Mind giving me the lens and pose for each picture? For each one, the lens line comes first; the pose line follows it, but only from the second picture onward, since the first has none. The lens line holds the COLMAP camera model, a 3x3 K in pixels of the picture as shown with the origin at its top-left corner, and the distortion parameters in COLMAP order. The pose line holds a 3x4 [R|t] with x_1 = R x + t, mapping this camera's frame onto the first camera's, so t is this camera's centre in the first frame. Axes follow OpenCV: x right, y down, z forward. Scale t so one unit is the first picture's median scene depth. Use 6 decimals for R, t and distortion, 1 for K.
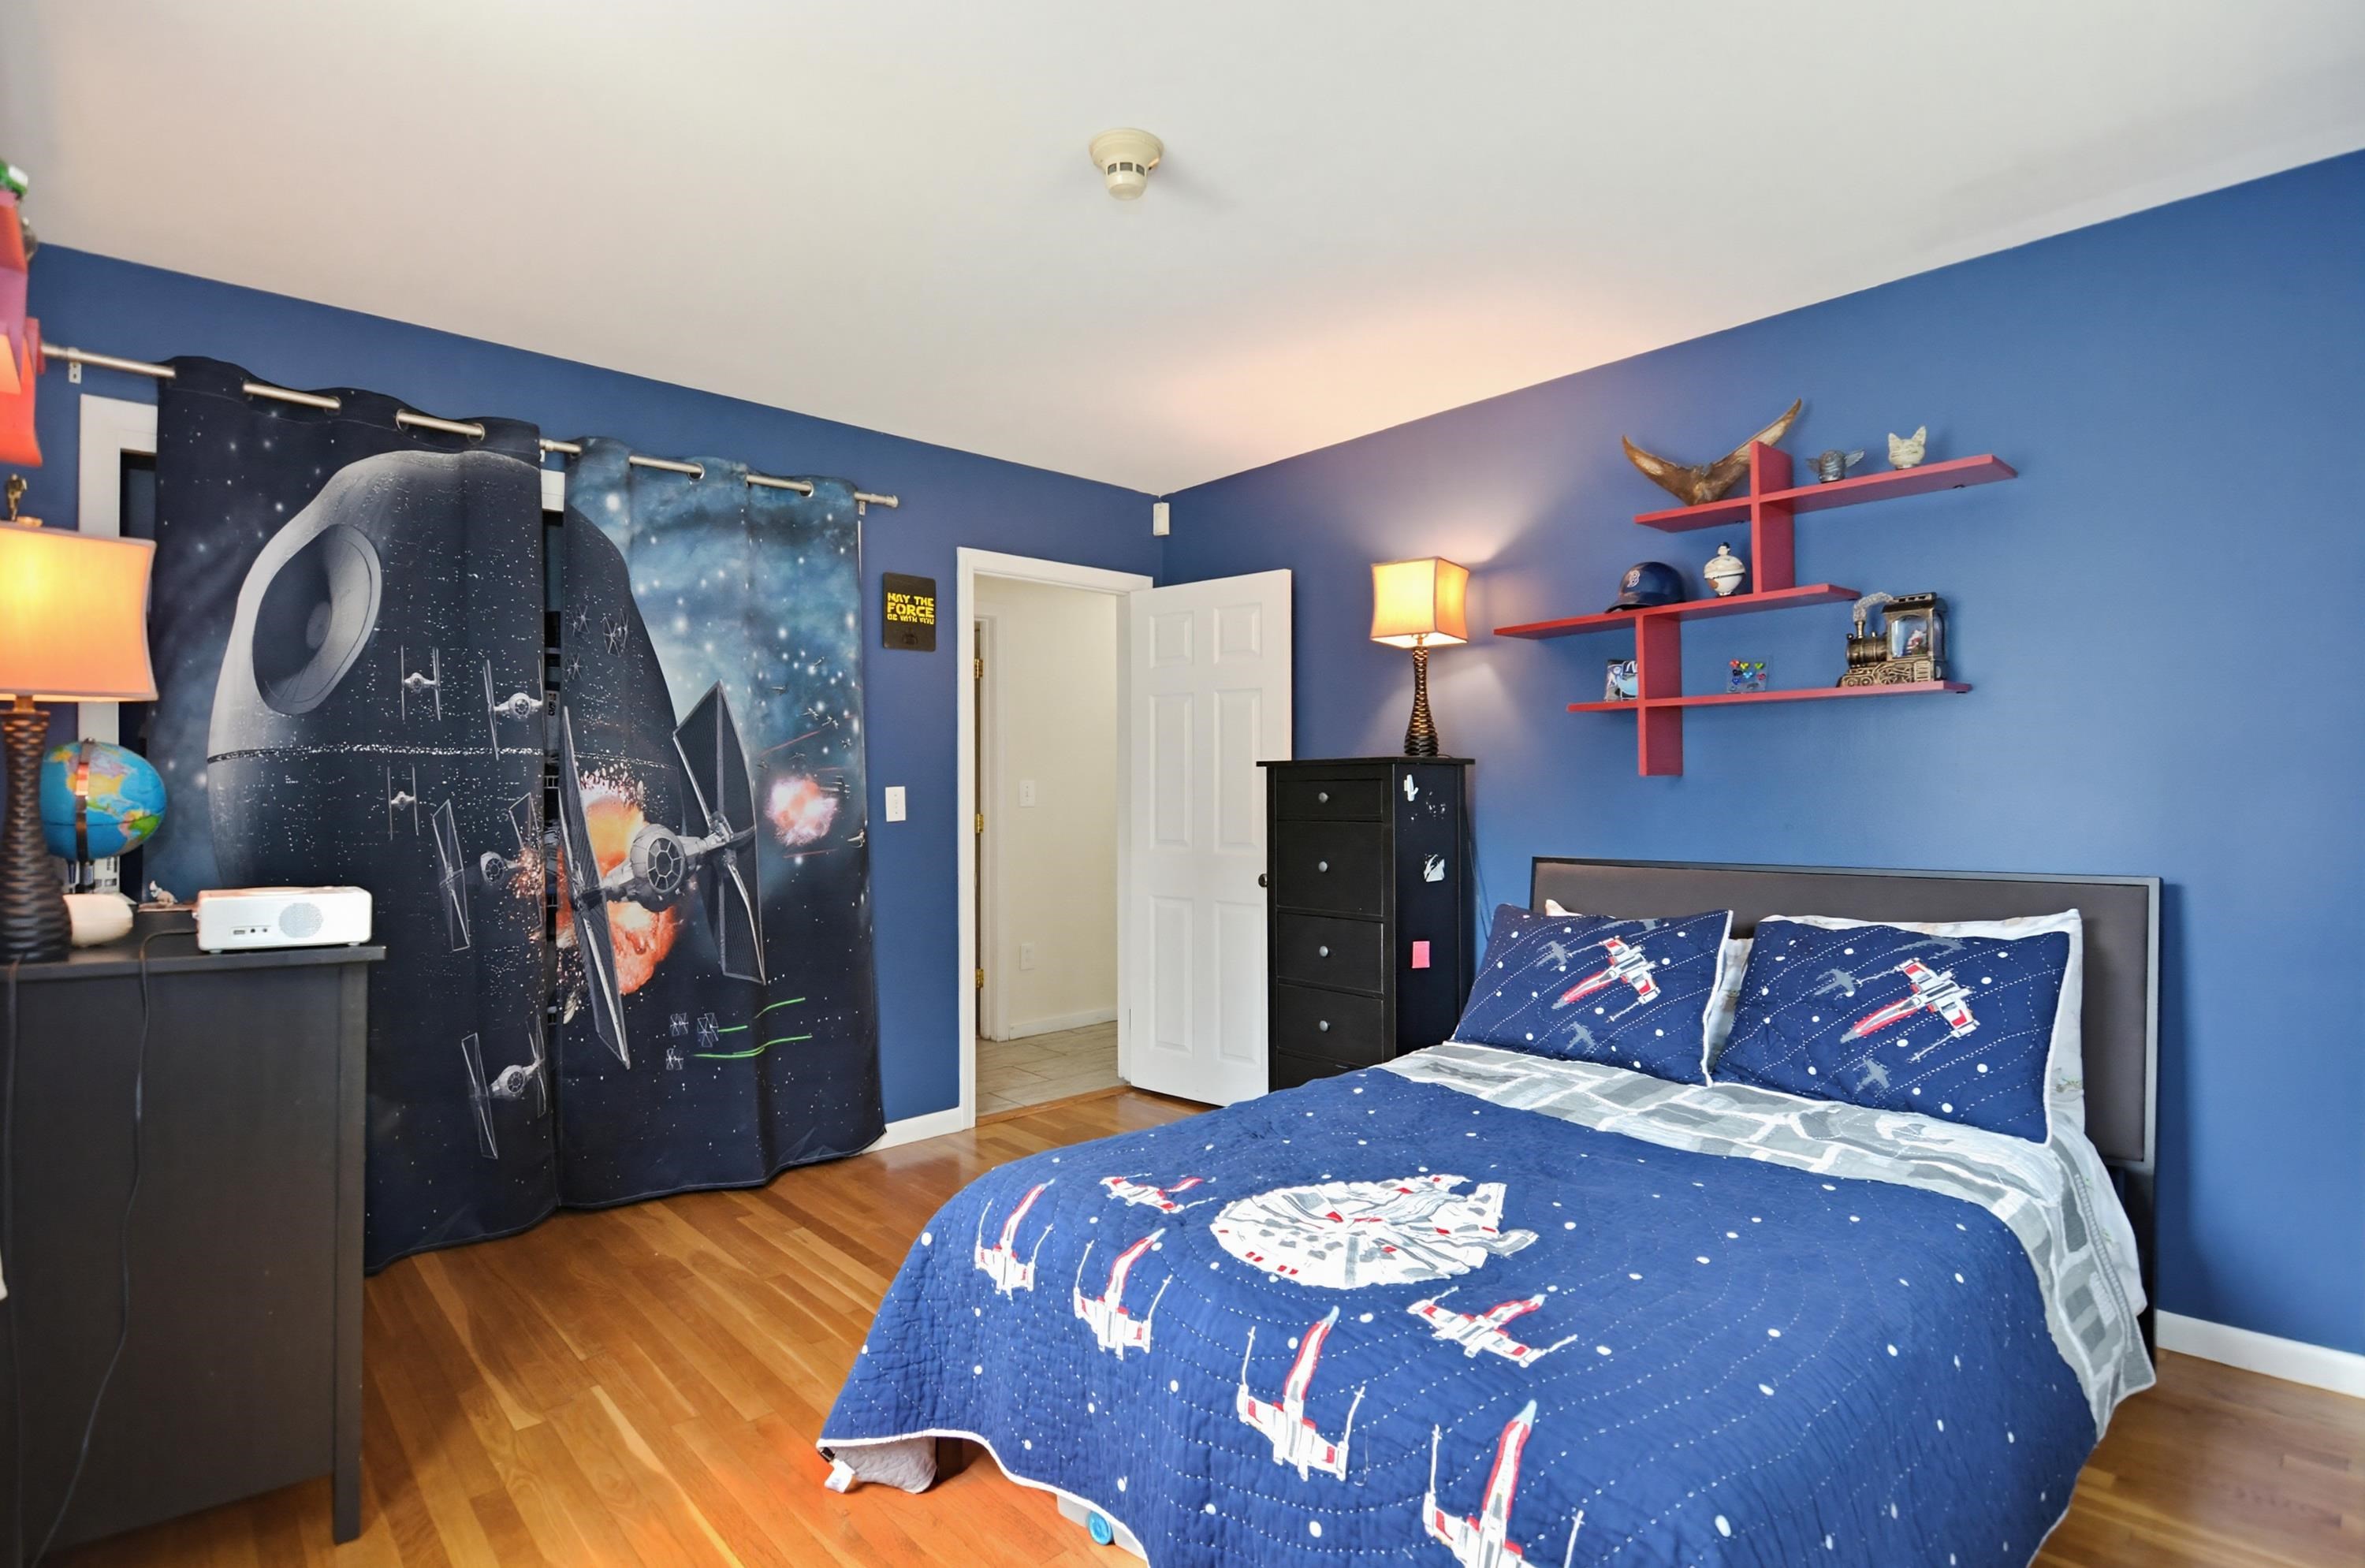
lens RADIAL K [[1171.1, 0, 1182.5], [0, 1171.1, 784.0], [0, 0, 1]] dist [0.001486, -0.015335]
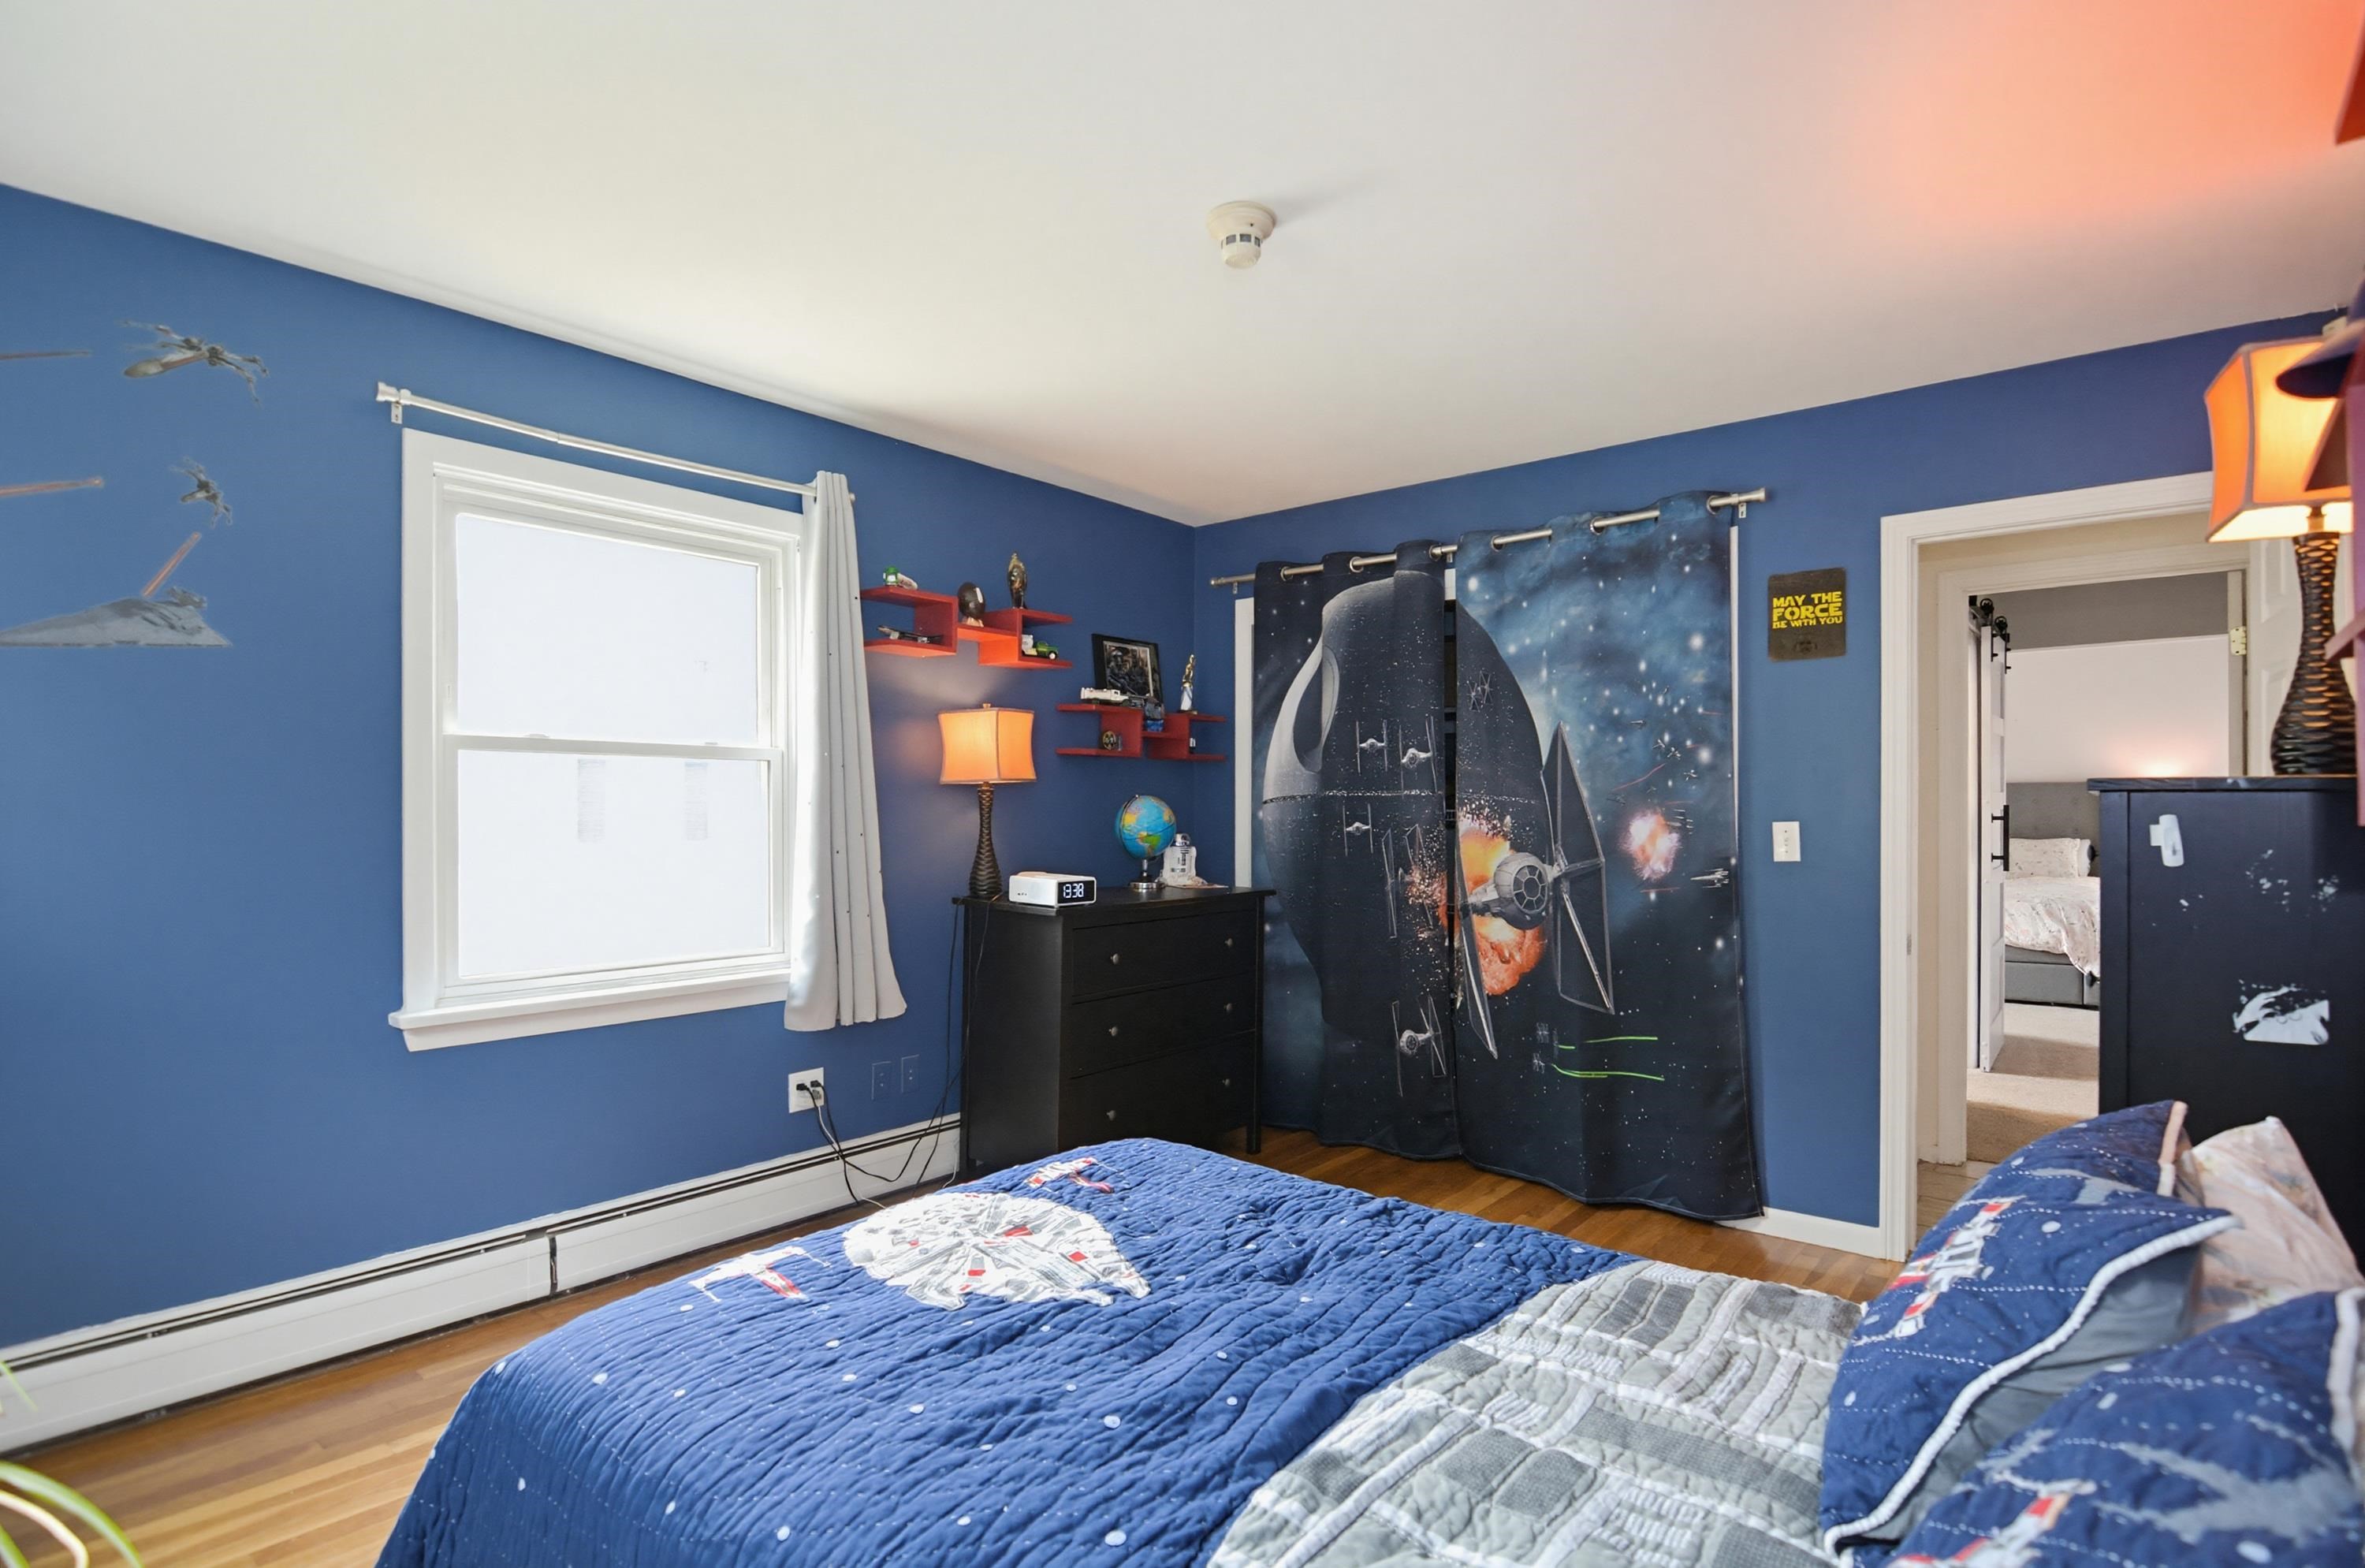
lens RADIAL K [[1143.0, 0, 1181.3], [0, 1143.0, 813.8], [0, 0, 1]] dist [-0.000775, -0.014311]
pose [[0.127823, 0.005754, -0.991780, 0.605300], [0.002885, 0.999977, 0.006174, -0.011438], [0.991793, -0.003651, 0.127803, 0.518286]]
